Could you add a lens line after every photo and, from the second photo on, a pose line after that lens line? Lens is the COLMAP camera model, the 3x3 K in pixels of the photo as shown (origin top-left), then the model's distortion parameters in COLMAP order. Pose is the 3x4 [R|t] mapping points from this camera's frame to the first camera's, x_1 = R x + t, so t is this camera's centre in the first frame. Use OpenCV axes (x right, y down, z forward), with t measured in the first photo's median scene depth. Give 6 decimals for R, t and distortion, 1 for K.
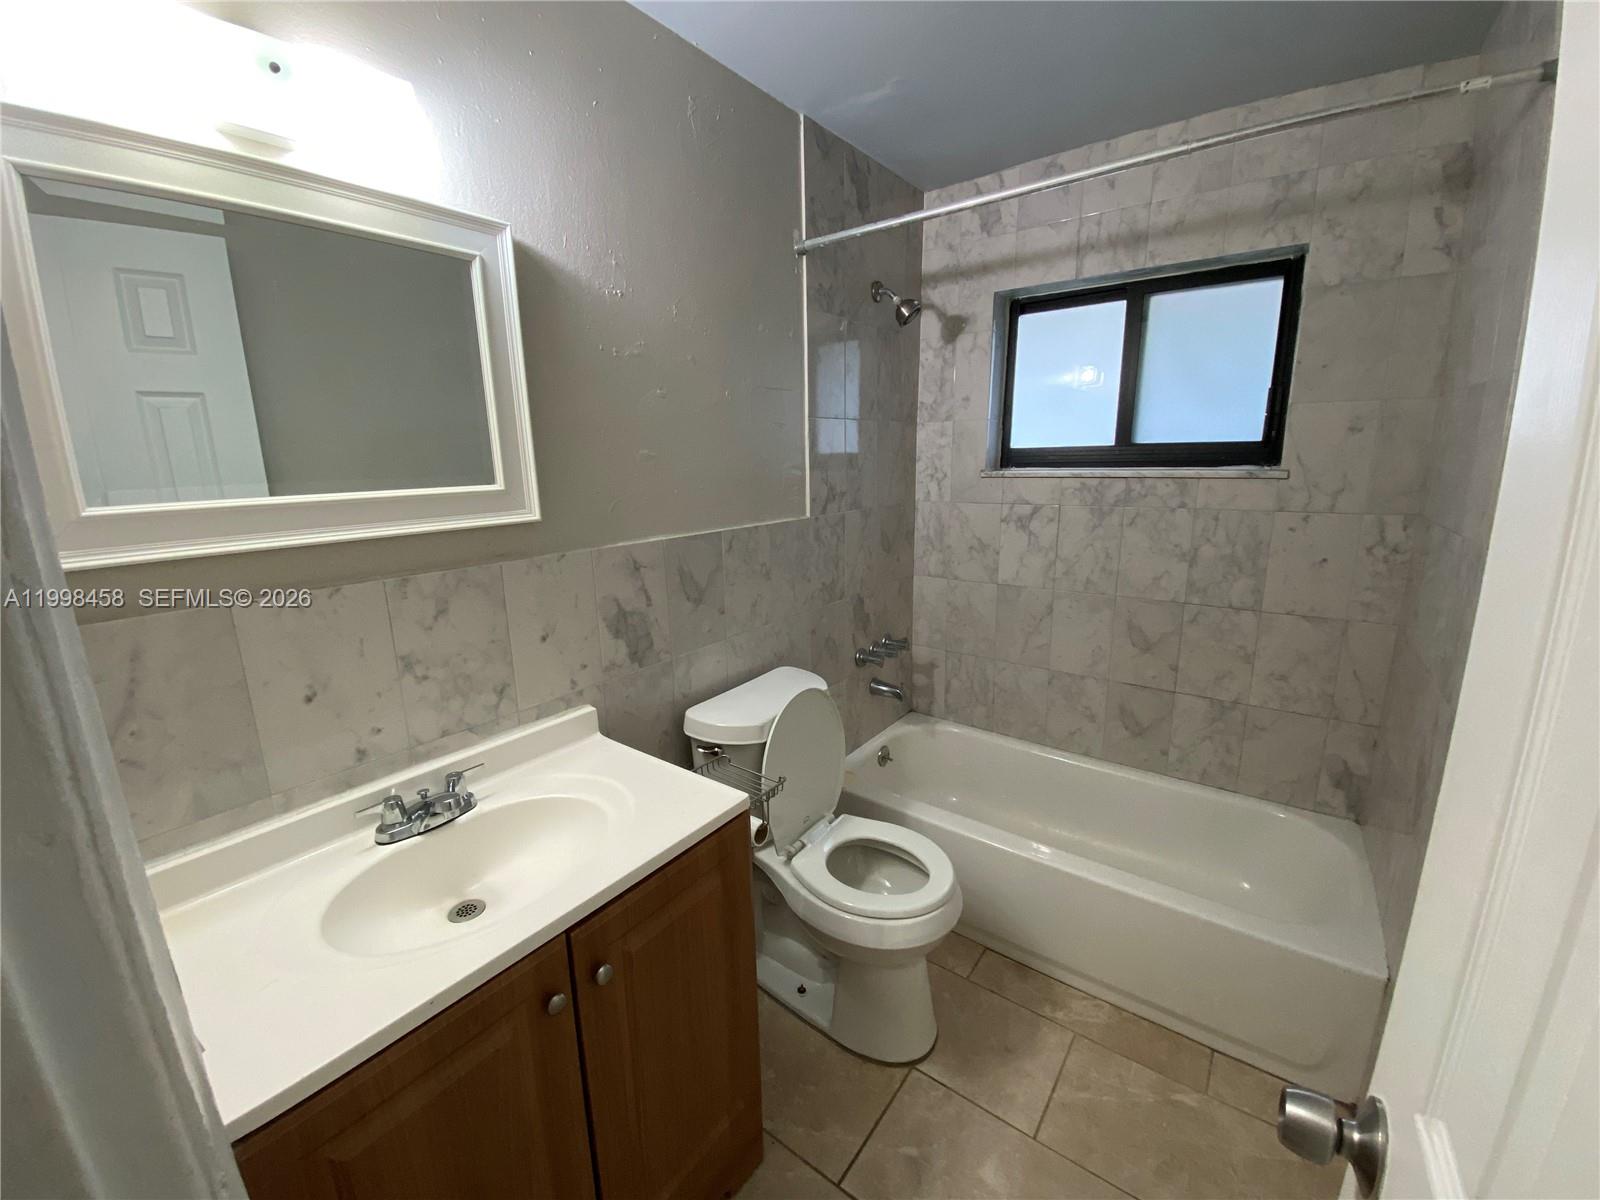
lens RADIAL K [[646.7, 0, 796.4], [0, 646.7, 599.6], [0, 0, 1]] dist [0.028734, -0.025048]
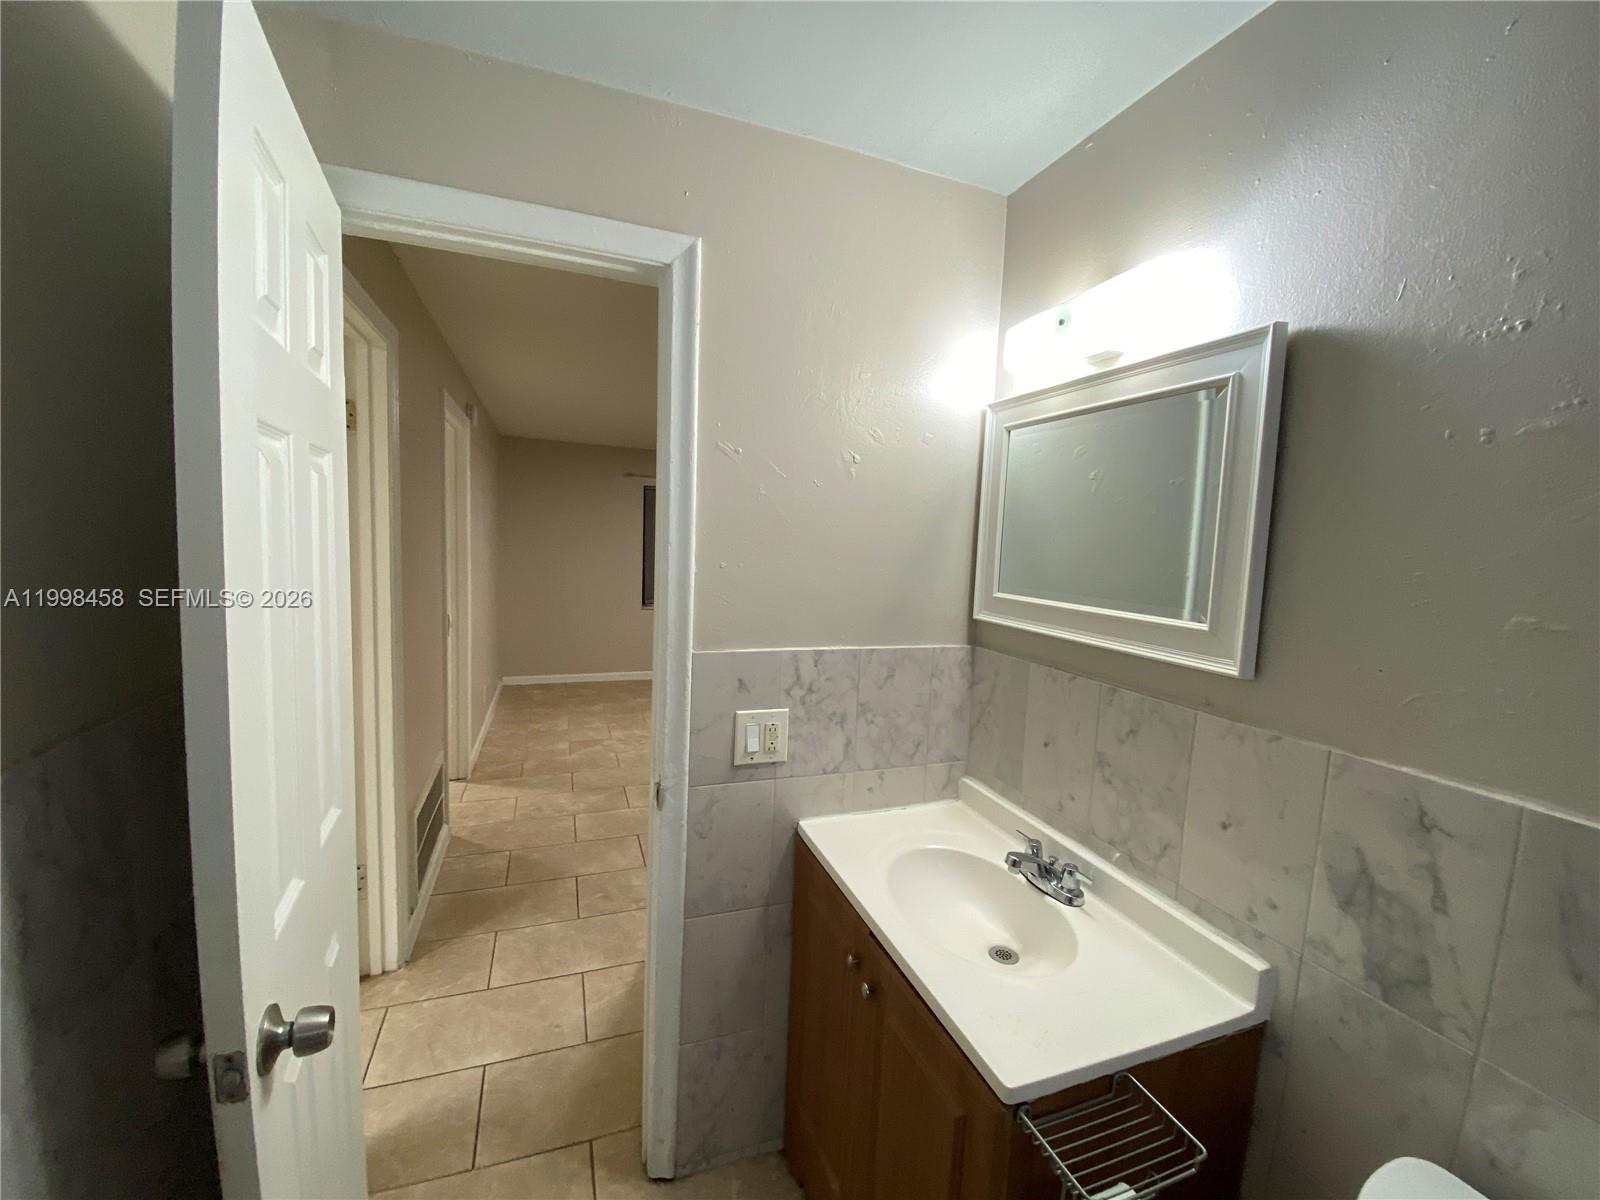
lens RADIAL K [[646.7, 0, 796.4], [0, 646.7, 599.6], [0, 0, 1]] dist [0.028734, -0.025048]
pose [[-0.544483, 0.079382, -0.835007, 0.542460], [-0.214337, 0.949292, 0.230009, -0.278846], [0.810924, 0.304209, -0.499859, 0.939660]]
